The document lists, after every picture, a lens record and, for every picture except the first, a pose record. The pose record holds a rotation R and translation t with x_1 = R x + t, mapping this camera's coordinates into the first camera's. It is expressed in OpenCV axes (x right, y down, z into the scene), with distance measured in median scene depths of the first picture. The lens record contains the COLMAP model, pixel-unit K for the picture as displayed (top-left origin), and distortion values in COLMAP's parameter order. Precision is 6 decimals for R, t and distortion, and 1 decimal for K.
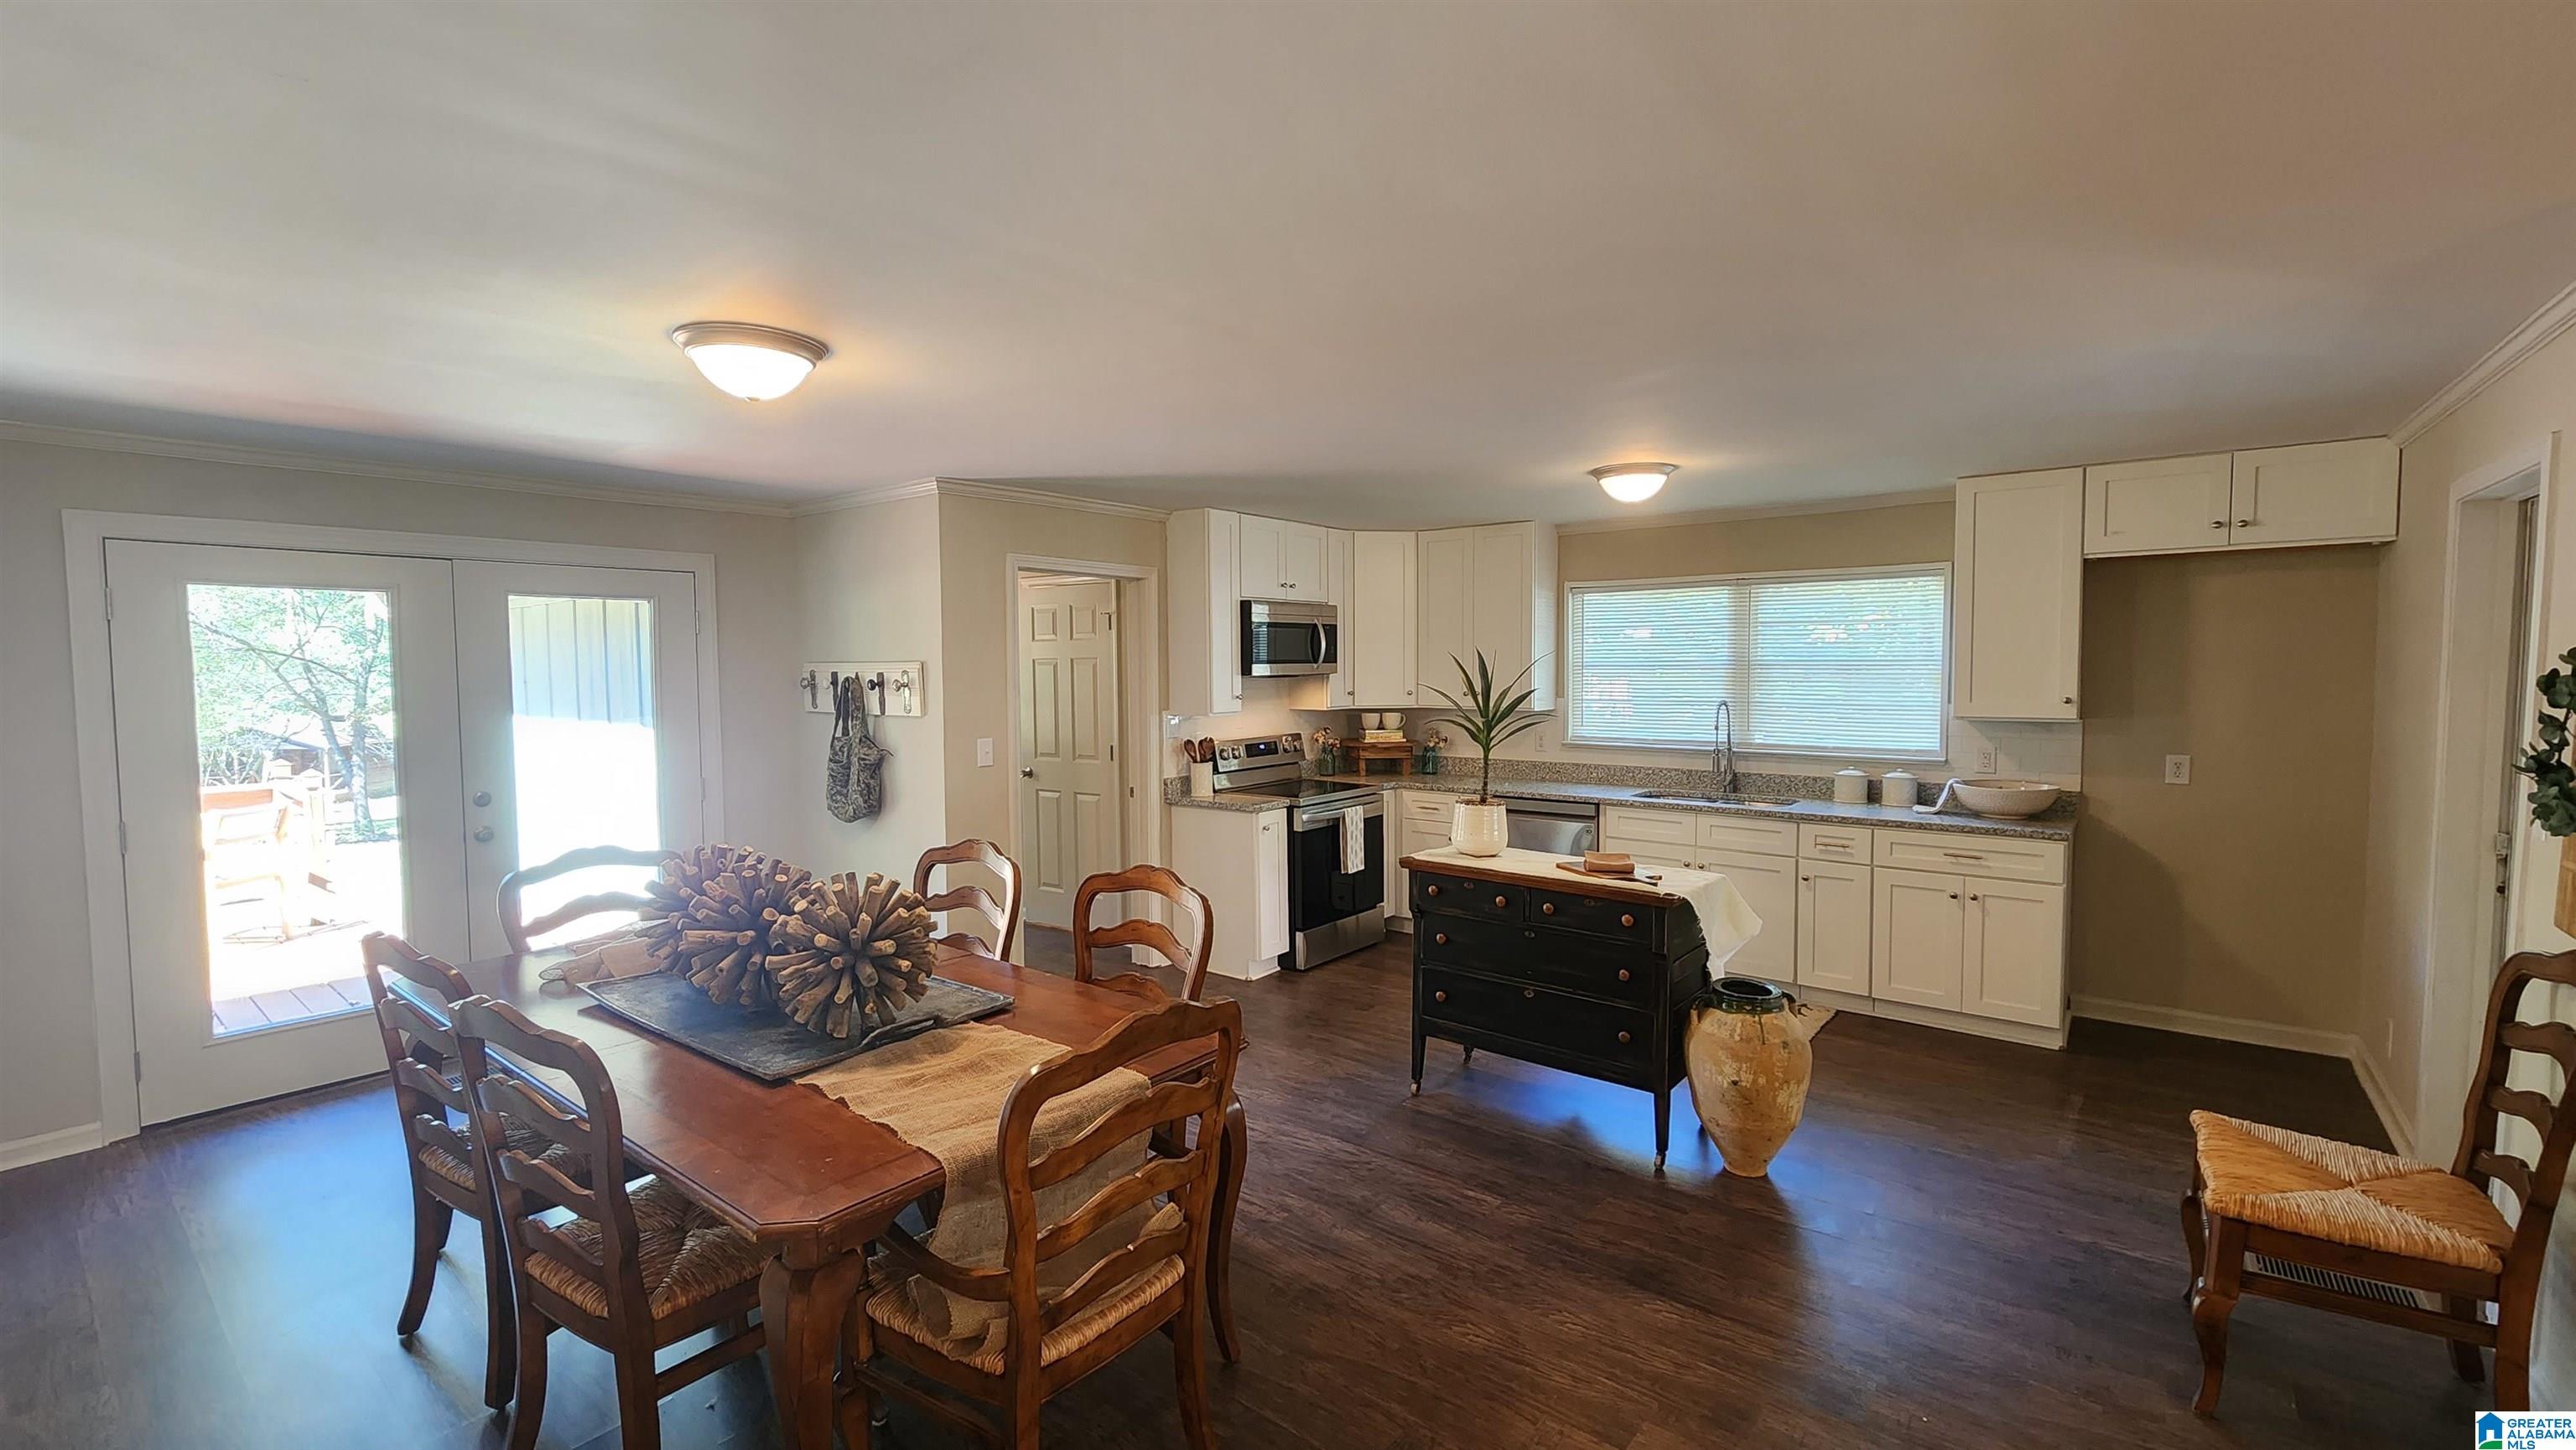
lens RADIAL K [[1062.5, 0, 1290.5], [0, 1062.5, 715.2], [0, 0, 1]] dist [-0.000296, 0.000739]
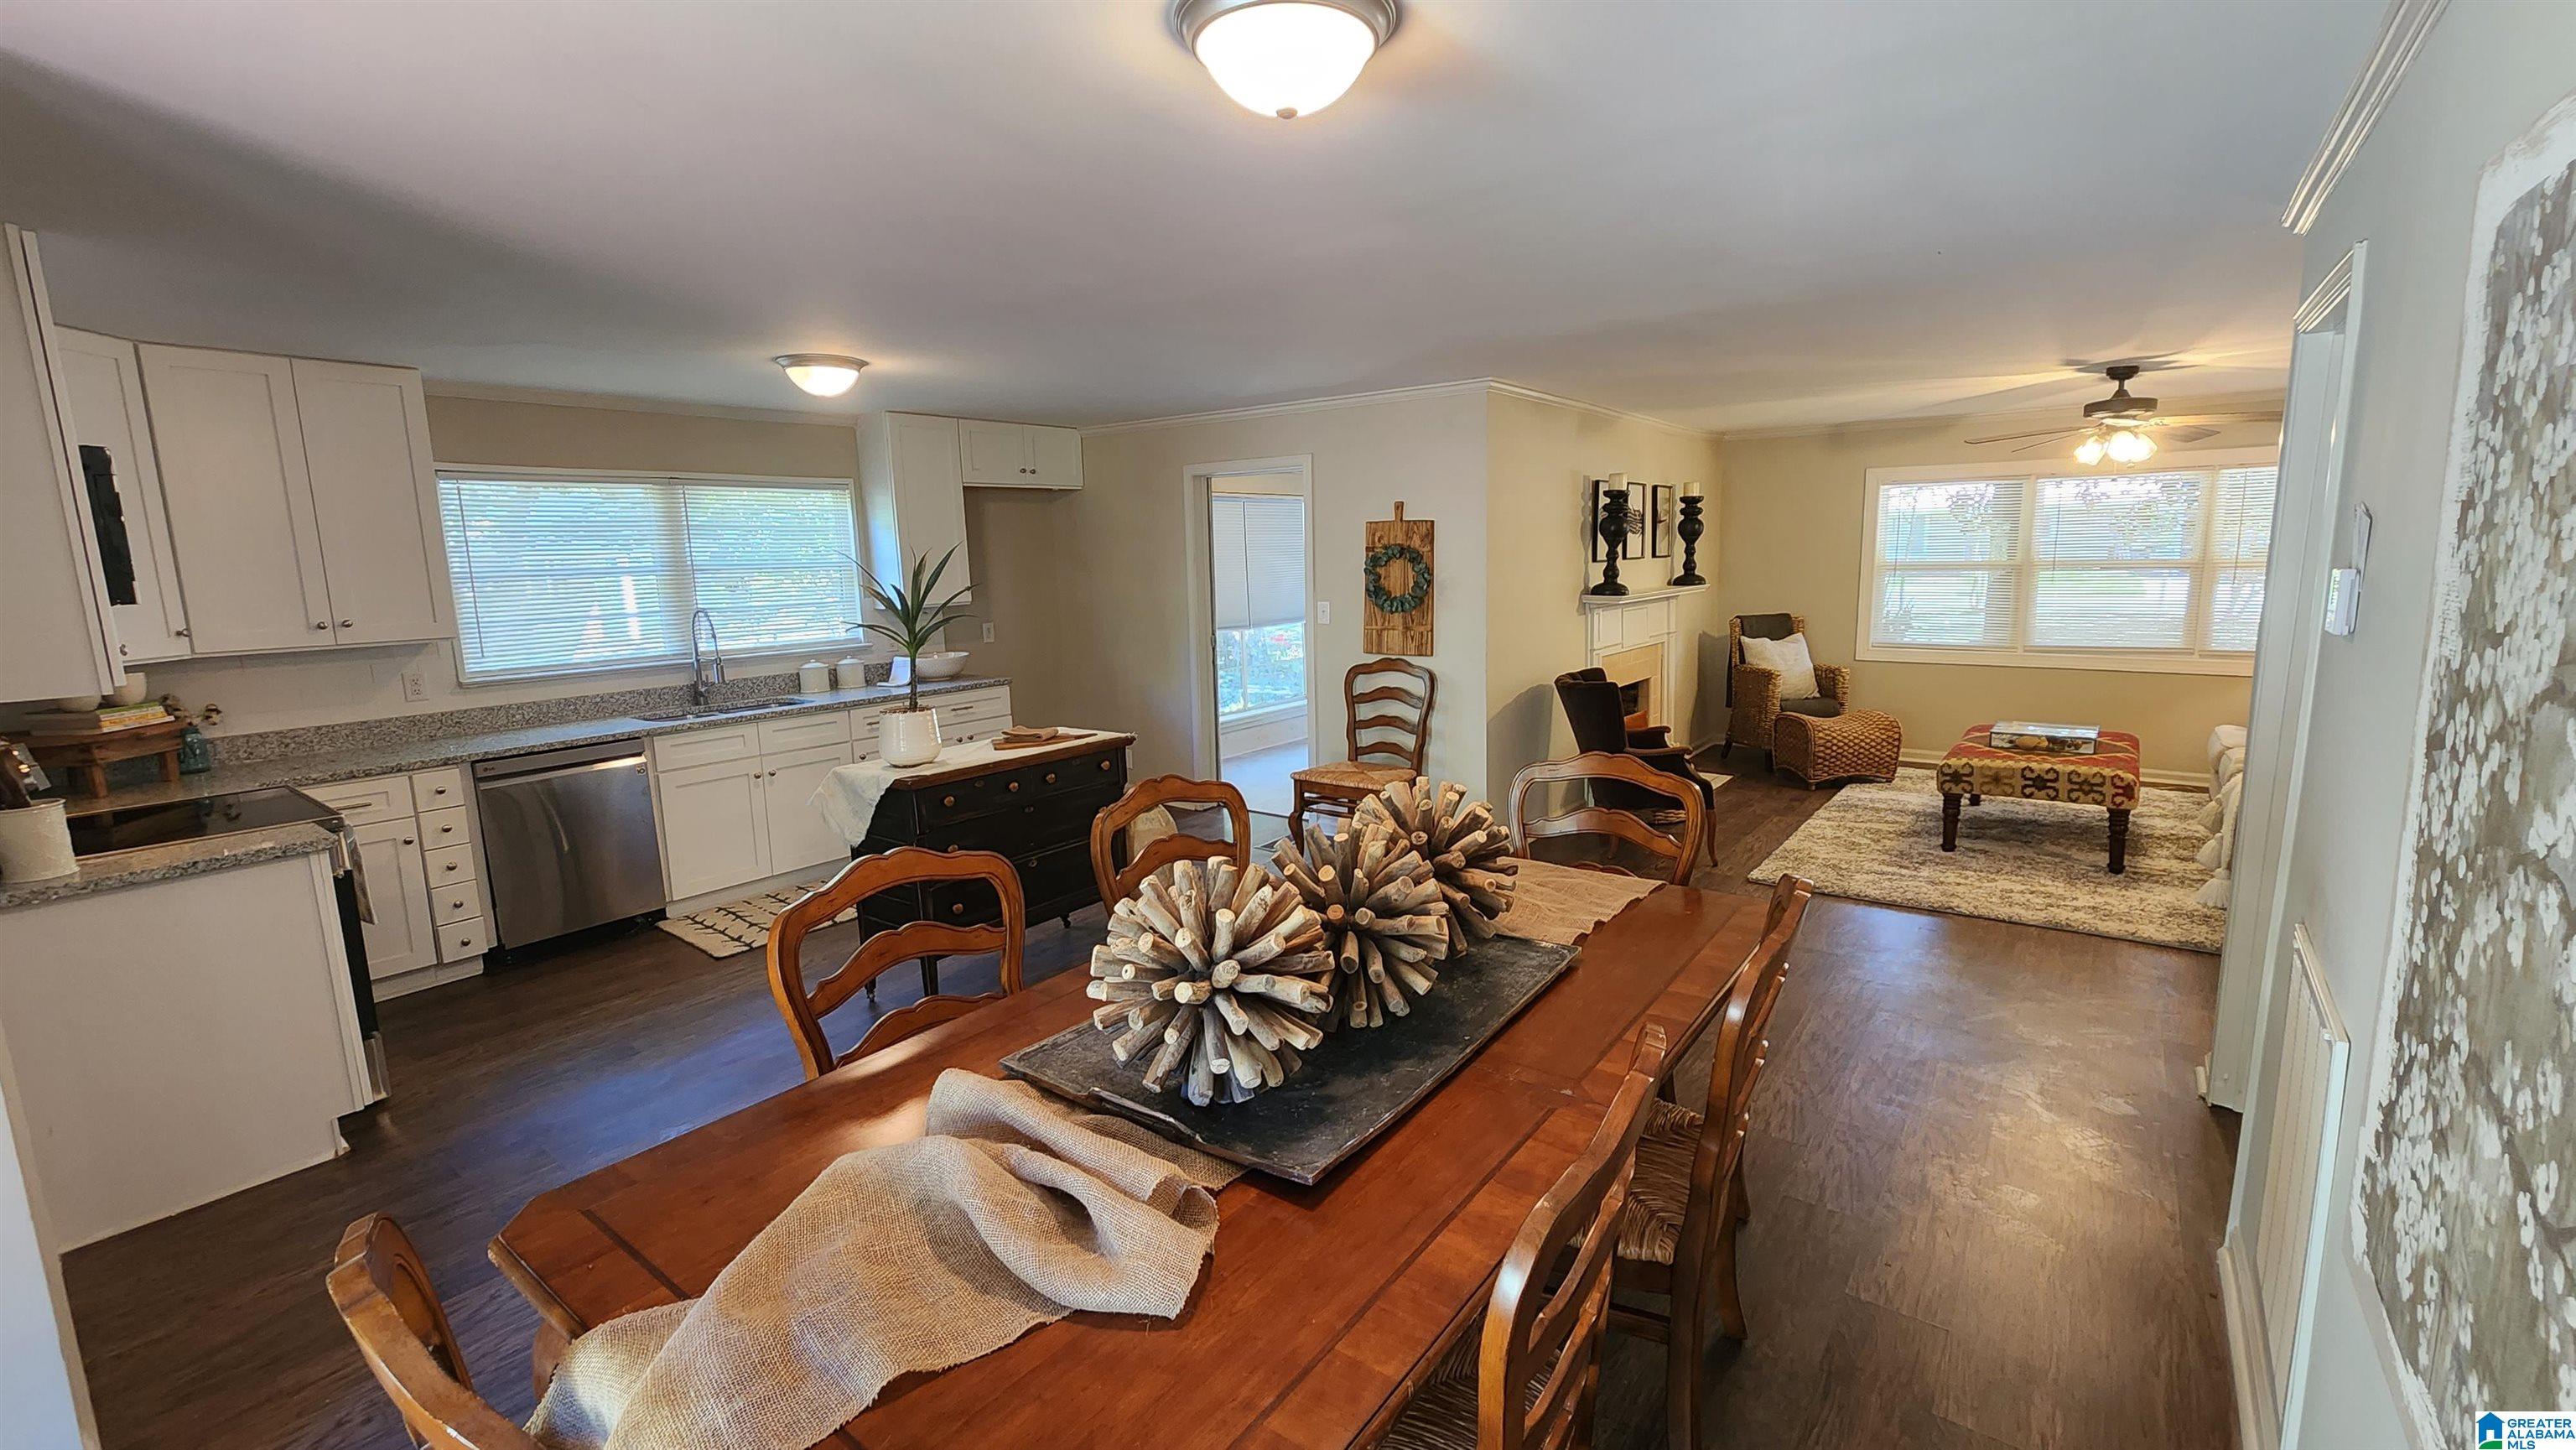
lens RADIAL K [[1062.5, 0, 1297.4], [0, 1062.5, 722.3], [0, 0, 1]] dist [-0.000296, 0.000739]
pose [[-0.021216, -0.152497, 0.988076, -0.553632], [0.077520, 0.985072, 0.153698, -0.017768], [-0.996765, 0.079857, -0.009077, 0.481261]]
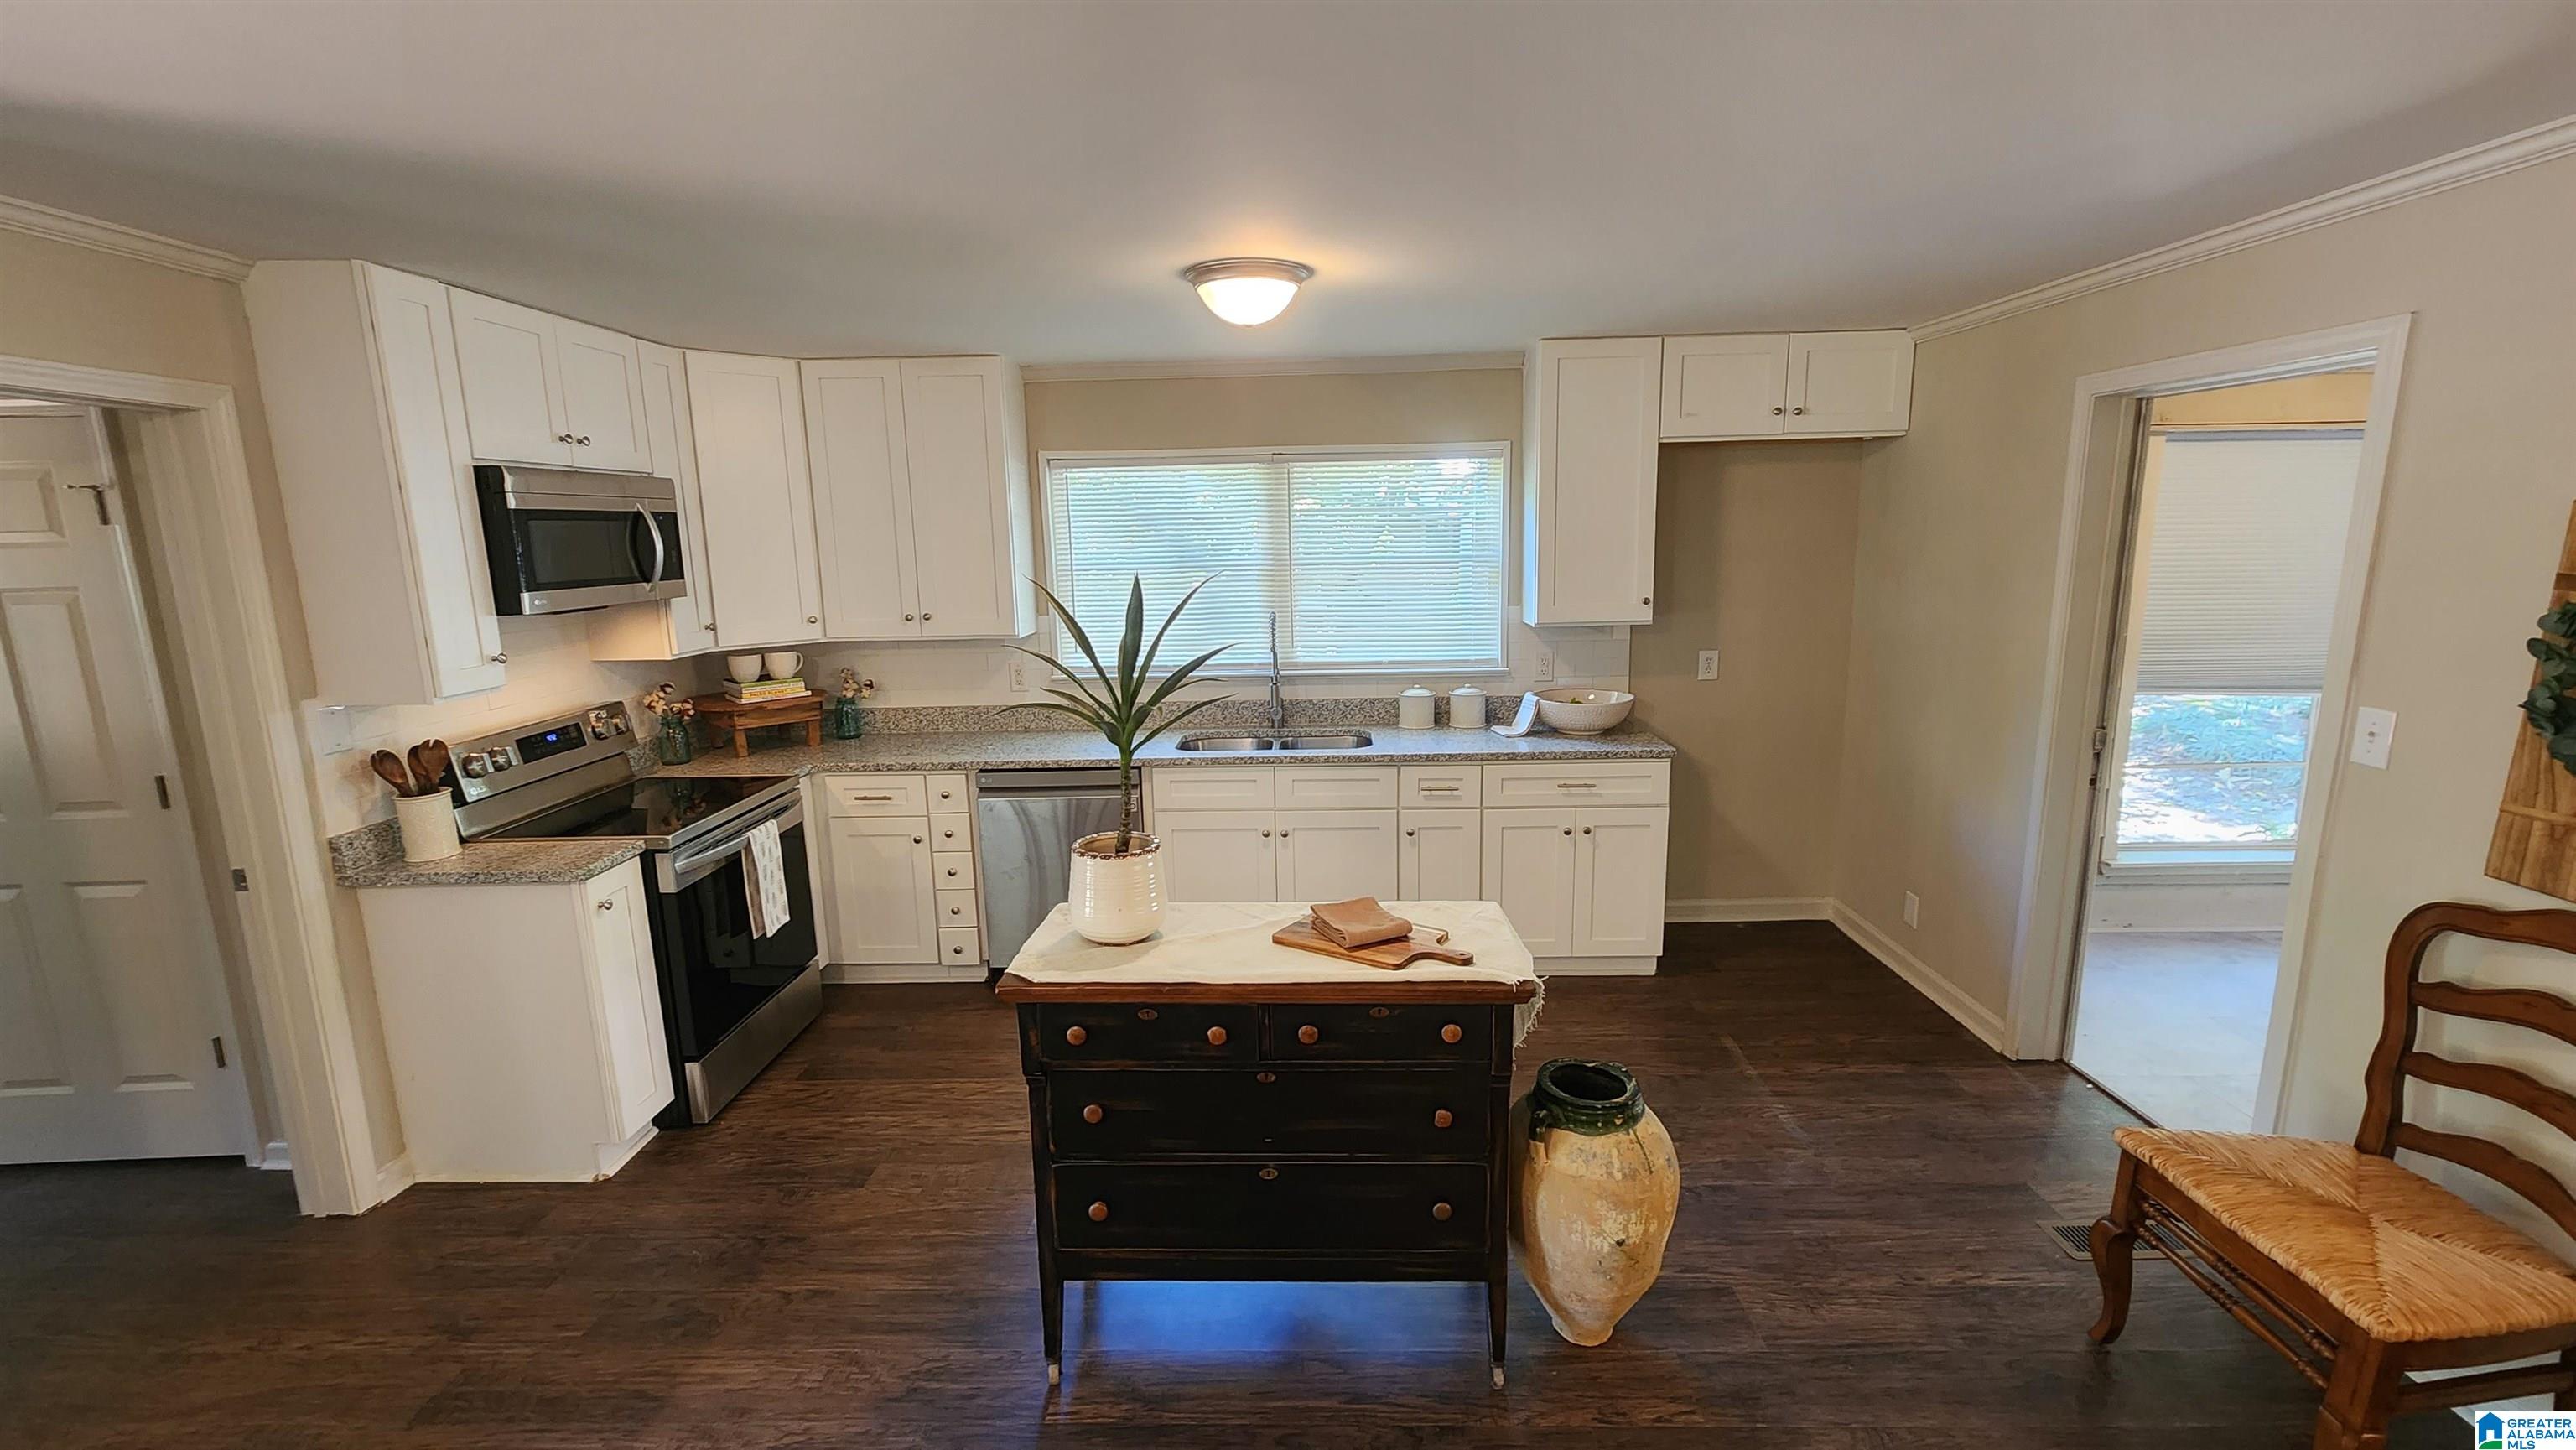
lens RADIAL K [[1062.5, 0, 1293.7], [0, 1062.5, 718.9], [0, 0, 1]] dist [-0.000296, 0.000739]
pose [[0.794665, -0.115724, 0.595916, -0.053126], [0.045474, 0.990251, 0.131661, -0.038647], [-0.605343, -0.077528, 0.792180, 0.365576]]
